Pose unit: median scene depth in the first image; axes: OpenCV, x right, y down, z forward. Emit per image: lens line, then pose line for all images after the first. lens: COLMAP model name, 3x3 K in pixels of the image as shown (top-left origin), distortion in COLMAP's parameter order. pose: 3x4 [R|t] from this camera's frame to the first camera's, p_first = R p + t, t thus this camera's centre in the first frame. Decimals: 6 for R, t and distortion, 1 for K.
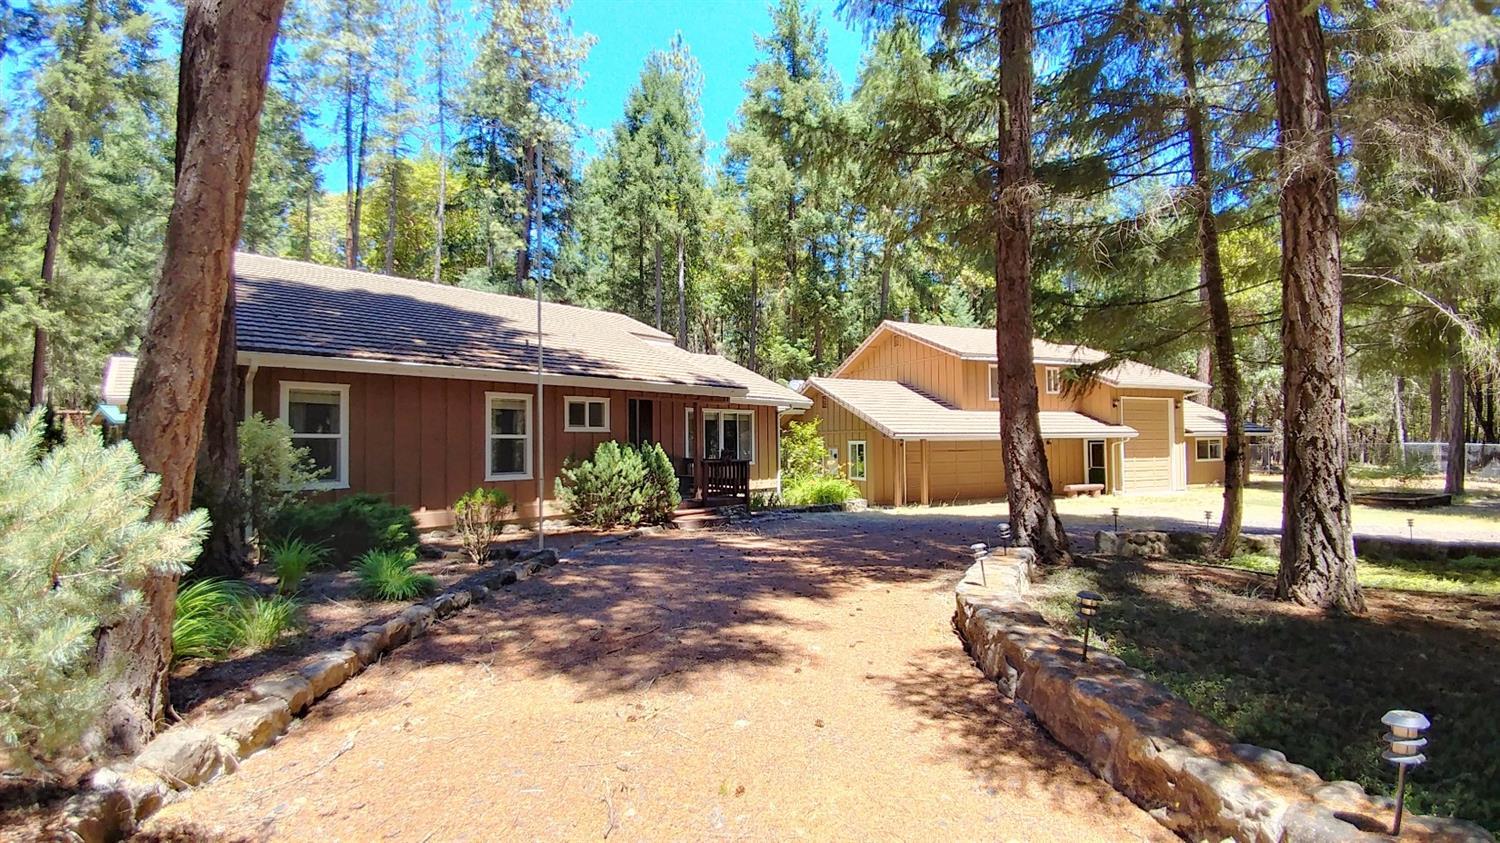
lens RADIAL K [[610.9, 0, 748.7], [0, 610.9, 427.5], [0, 0, 1]] dist [0.031018, -0.041198]
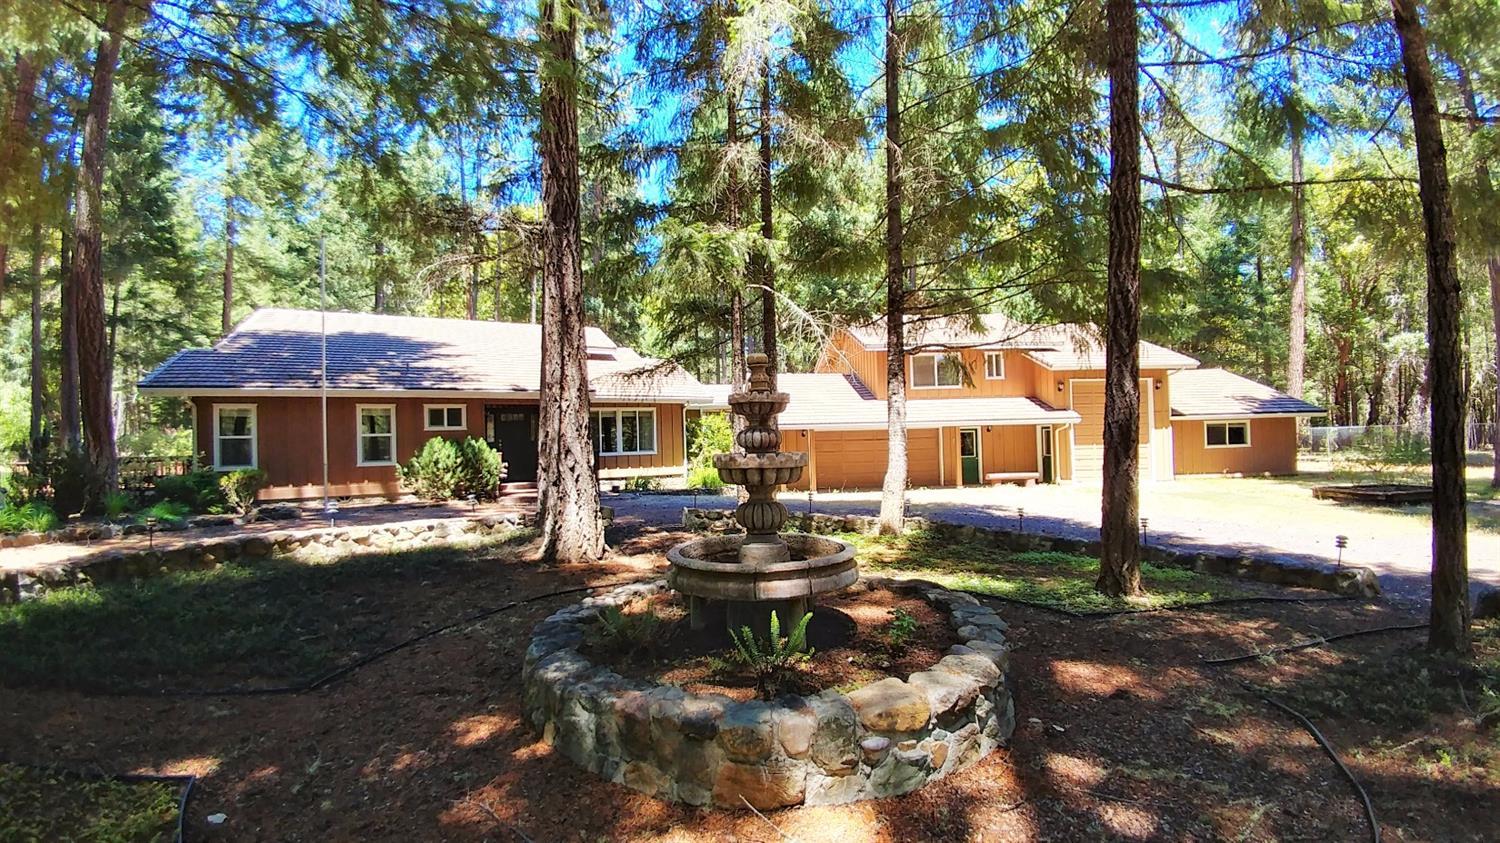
lens RADIAL K [[610.9, 0, 748.7], [0, 610.9, 427.5], [0, 0, 1]] dist [0.031018, -0.041198]
pose [[0.949793, -0.019143, -0.312292, 0.743421], [0.023454, 0.999674, 0.010053, 0.003138], [0.311998, -0.016872, 0.949933, -0.064527]]
